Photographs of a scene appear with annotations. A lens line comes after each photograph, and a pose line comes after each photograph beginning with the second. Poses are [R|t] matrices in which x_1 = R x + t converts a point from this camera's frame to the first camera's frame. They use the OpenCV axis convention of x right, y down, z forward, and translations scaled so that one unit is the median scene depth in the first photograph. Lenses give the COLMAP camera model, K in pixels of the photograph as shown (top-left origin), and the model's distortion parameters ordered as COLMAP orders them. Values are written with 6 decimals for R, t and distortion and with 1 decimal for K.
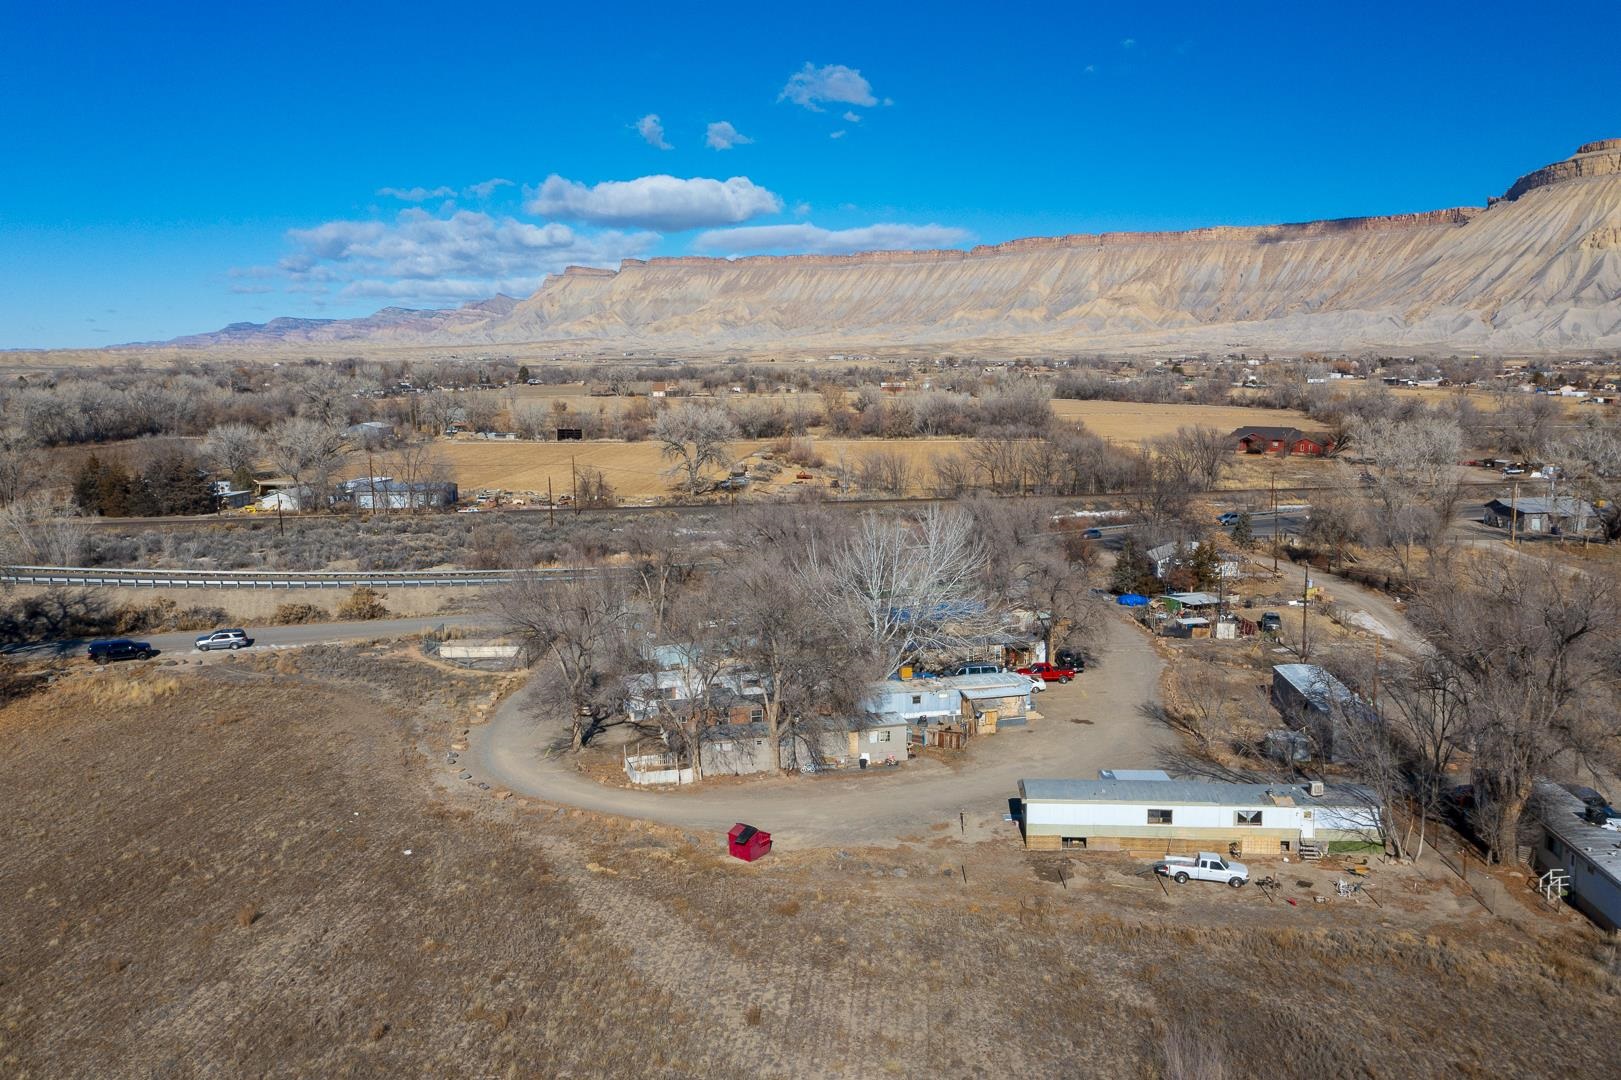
lens RADIAL K [[1282.9, 0, 808.8], [0, 1282.9, 530.2], [0, 0, 1]] dist [-0.013086, 0.006915]
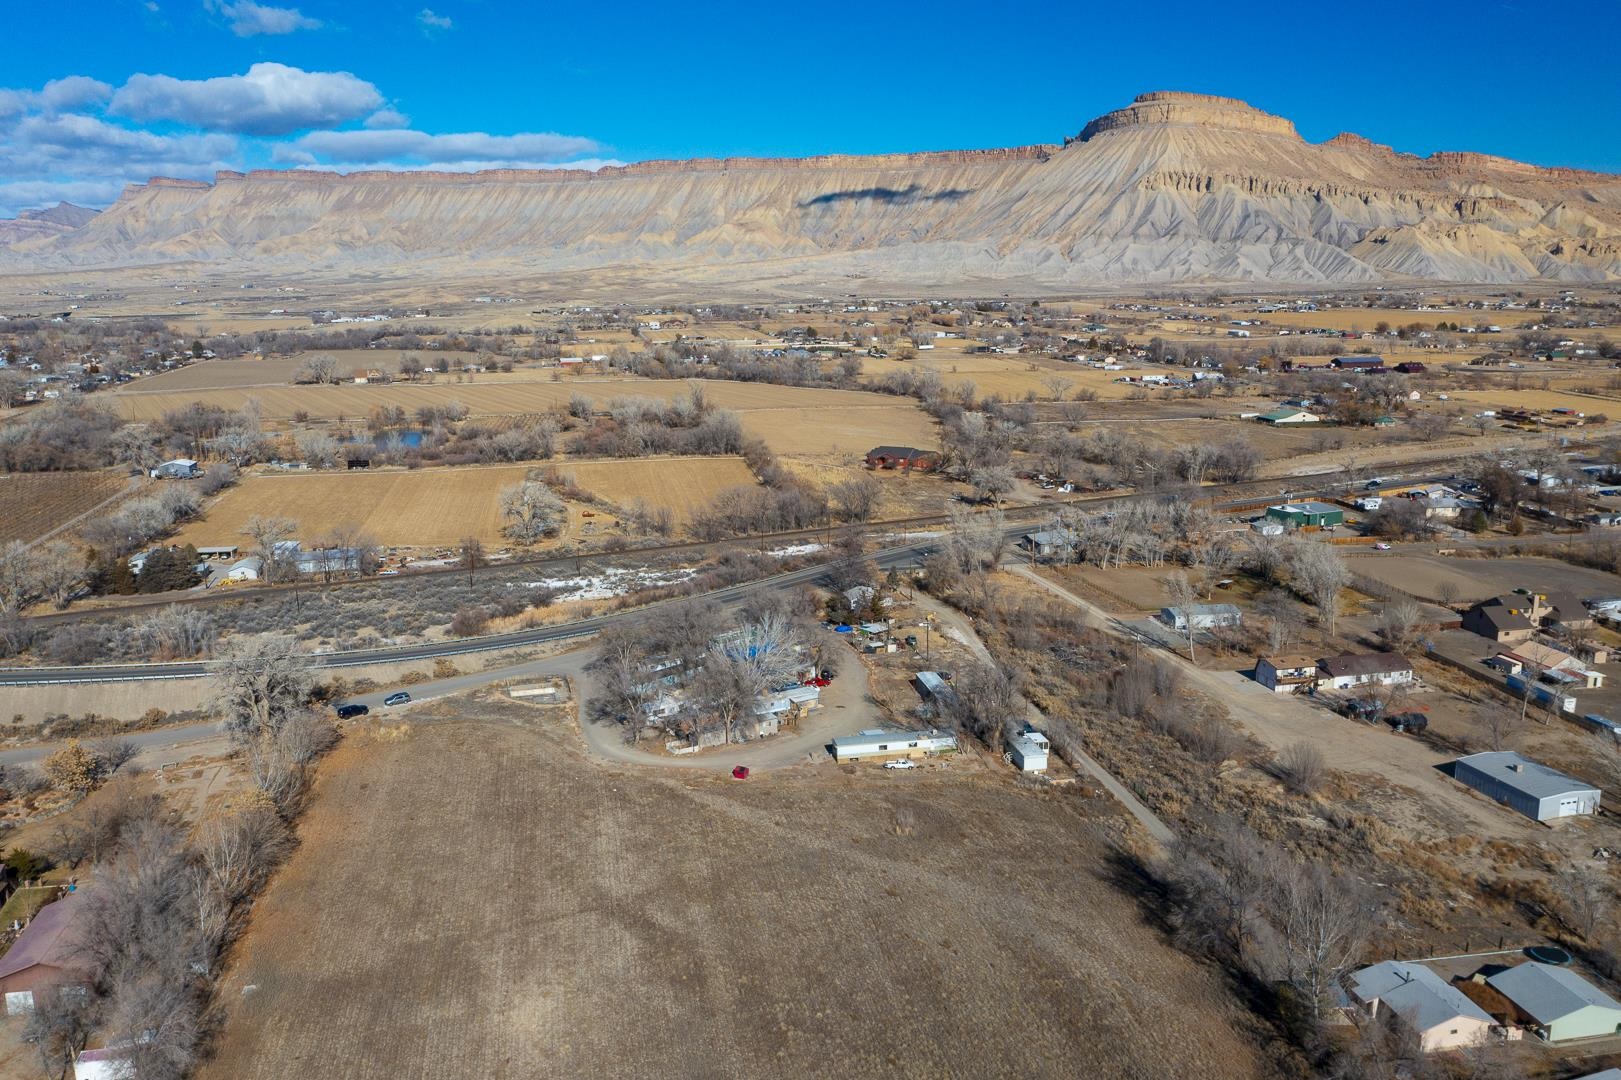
lens RADIAL K [[1282.9, 0, 808.0], [0, 1282.9, 548.2], [0, 0, 1]] dist [-0.013086, 0.006915]
pose [[0.959352, -0.059964, 0.275769, -0.291665], [0.037203, 0.995510, 0.087044, -0.213104], [-0.279750, -0.073247, 0.957275, -0.743775]]
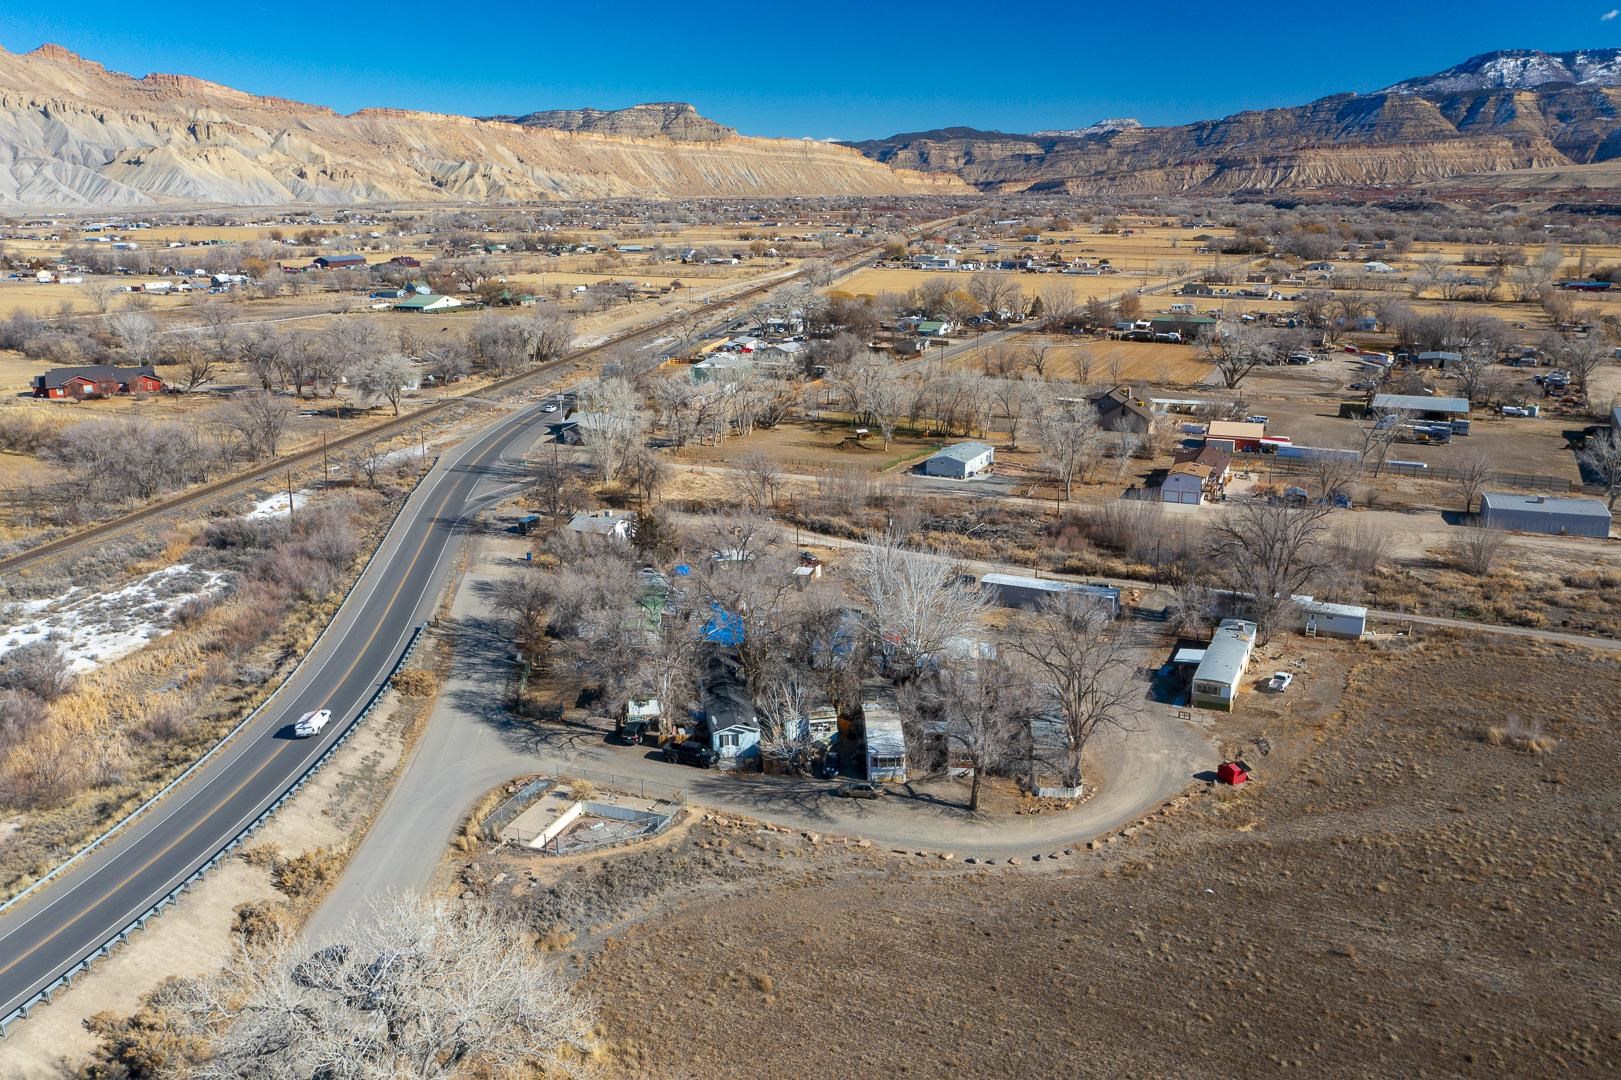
lens RADIAL K [[1282.9, 0, 807.1], [0, 1282.9, 543.5], [0, 0, 1]] dist [-0.013086, 0.006915]
pose [[0.351275, -0.244055, 0.903904, -0.728933], [0.129723, 0.968804, 0.211165, -0.186452], [-0.927242, 0.043080, 0.371976, 0.371514]]
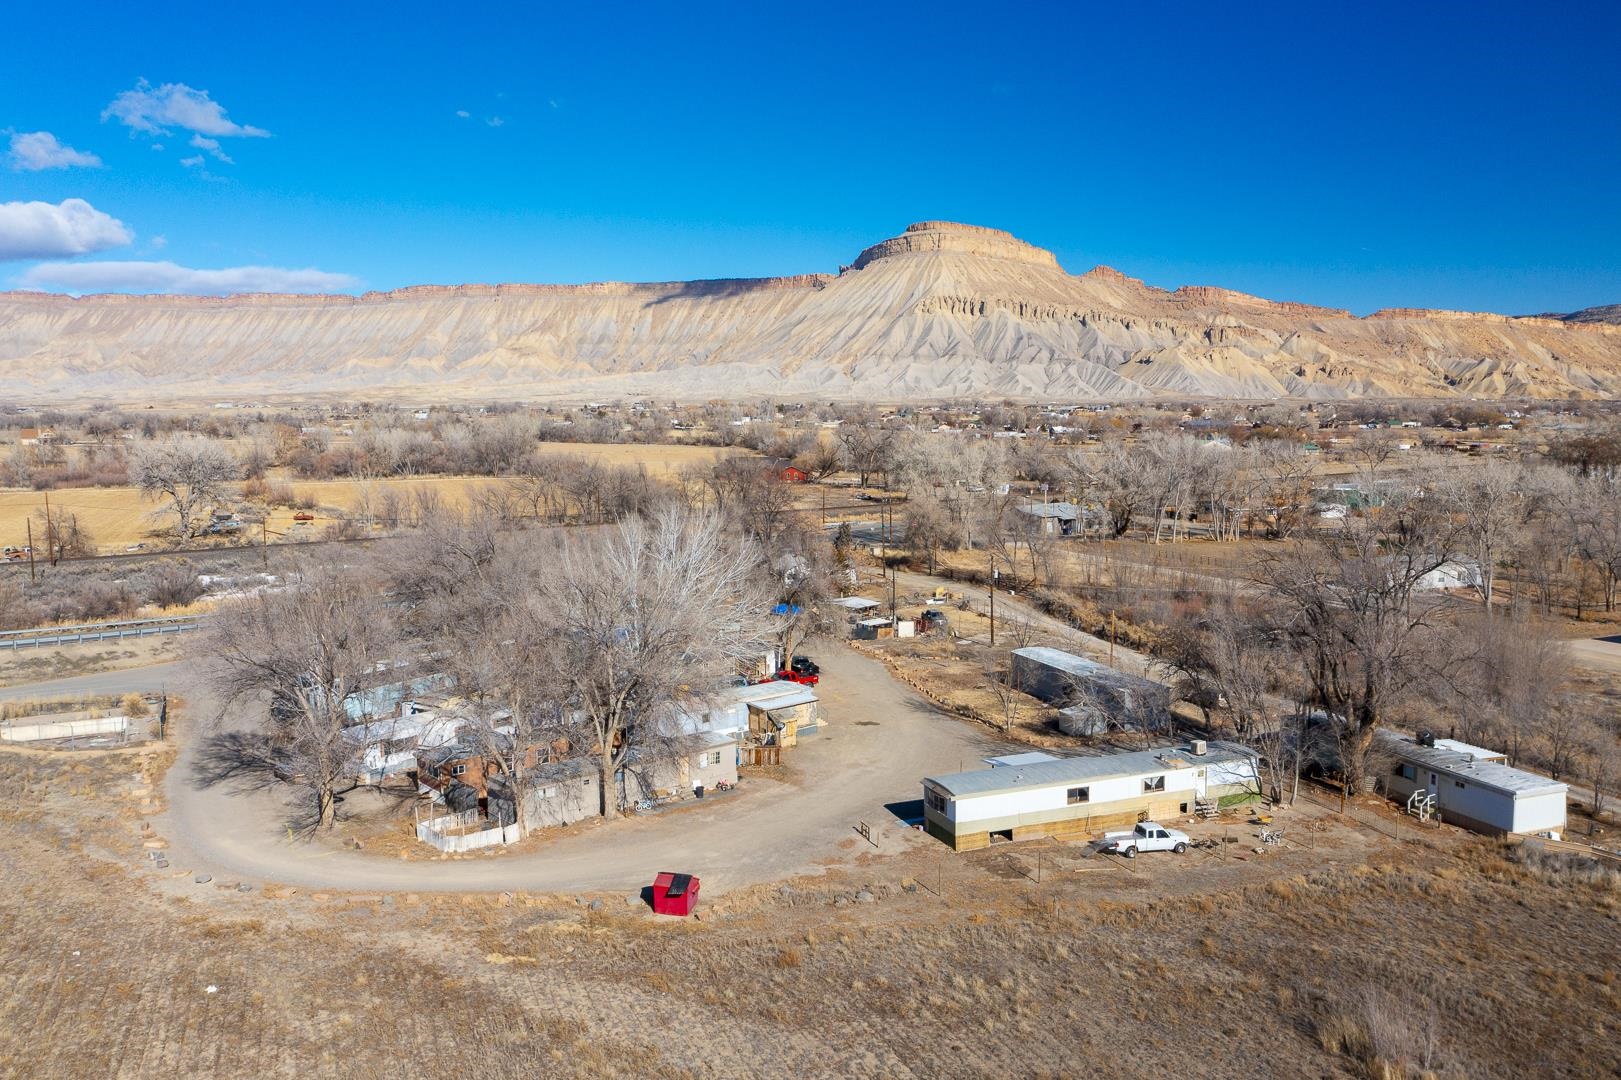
lens RADIAL K [[1282.9, 0, 802.9], [0, 1282.9, 531.7], [0, 0, 1]] dist [-0.013086, 0.006915]
pose [[0.897691, -0.042126, 0.438607, -0.147542], [0.058769, 0.997973, -0.024431, 0.017684], [-0.436689, 0.047707, 0.898347, 0.101549]]
